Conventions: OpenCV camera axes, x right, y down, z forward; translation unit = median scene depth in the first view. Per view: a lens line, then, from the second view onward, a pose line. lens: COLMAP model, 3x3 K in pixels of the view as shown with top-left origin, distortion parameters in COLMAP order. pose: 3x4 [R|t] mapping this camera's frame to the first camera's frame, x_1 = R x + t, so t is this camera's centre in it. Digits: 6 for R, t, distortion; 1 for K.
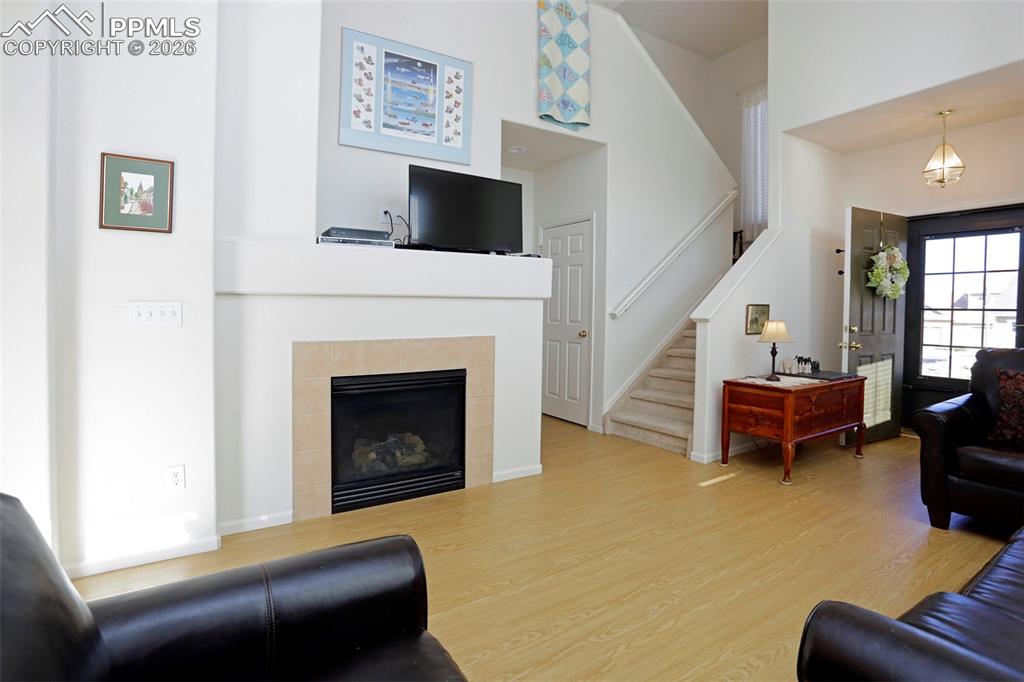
lens RADIAL K [[510.0, 0, 507.0], [0, 510.0, 317.9], [0, 0, 1]] dist [-0.057744, 0.028473]
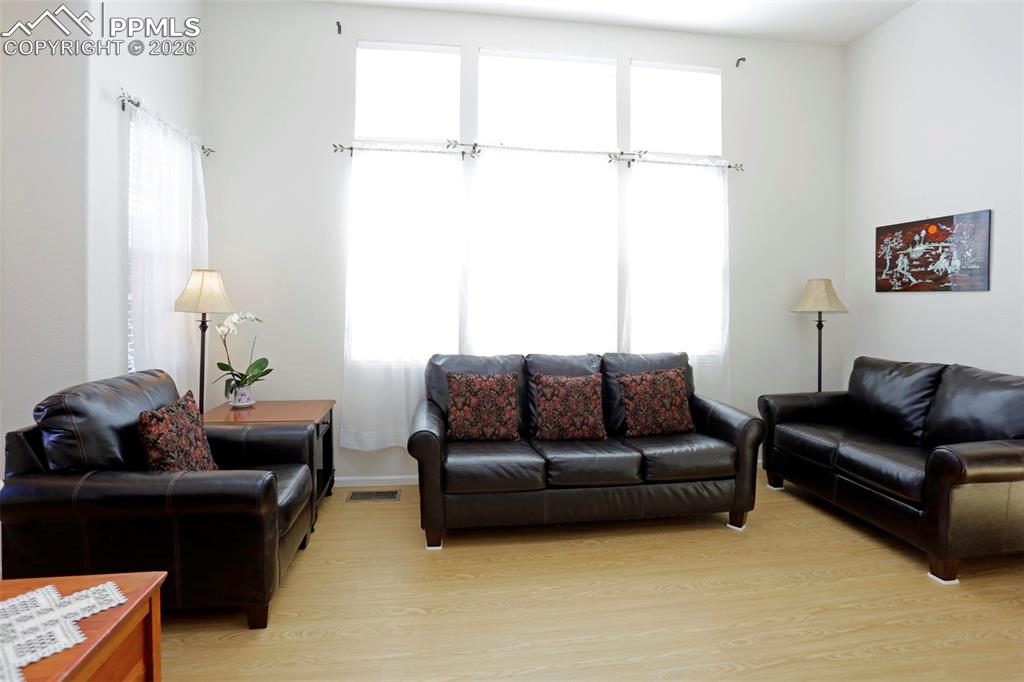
lens RADIAL K [[511.1, 0, 508.7], [0, 511.1, 298.7], [0, 0, 1]] dist [-0.062096, 0.025091]
pose [[-0.909191, -0.008829, 0.416285, 0.173474], [-0.002013, 0.999857, 0.016807, -0.054815], [-0.416374, 0.014443, -0.909079, 1.085774]]
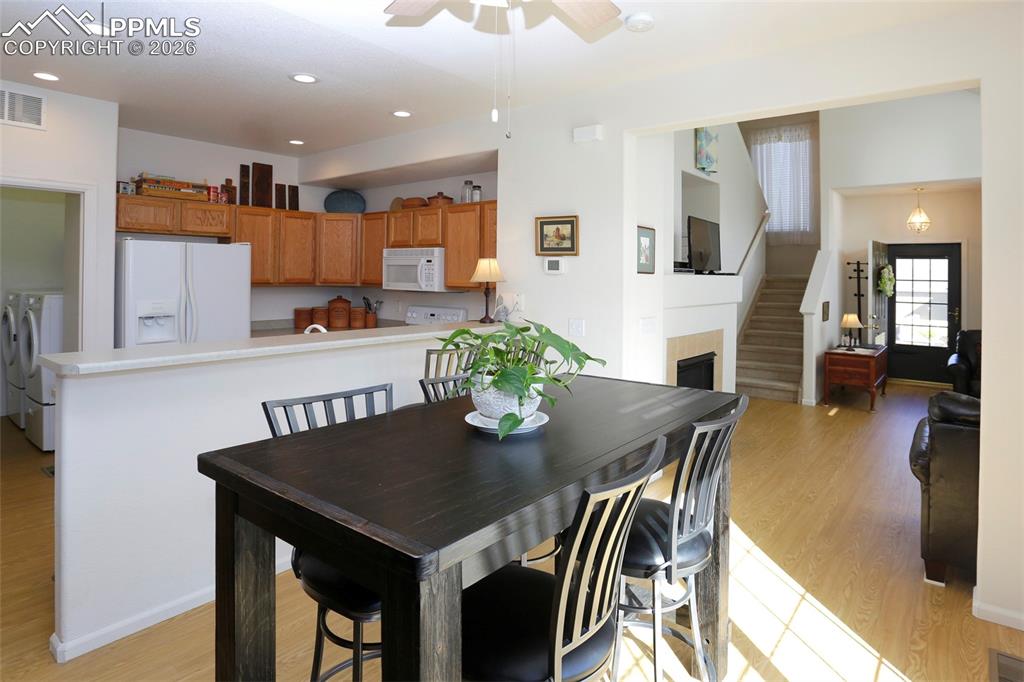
lens RADIAL K [[541.3, 0, 531.9], [0, 541.3, 267.7], [0, 0, 1]] dist [-0.000246, 0.000695]
pose [[0.946520, 0.012052, 0.322420, -0.986669], [-0.001132, 0.999420, -0.034033, -0.080801], [-0.322643, 0.031848, 0.945985, -0.317274]]
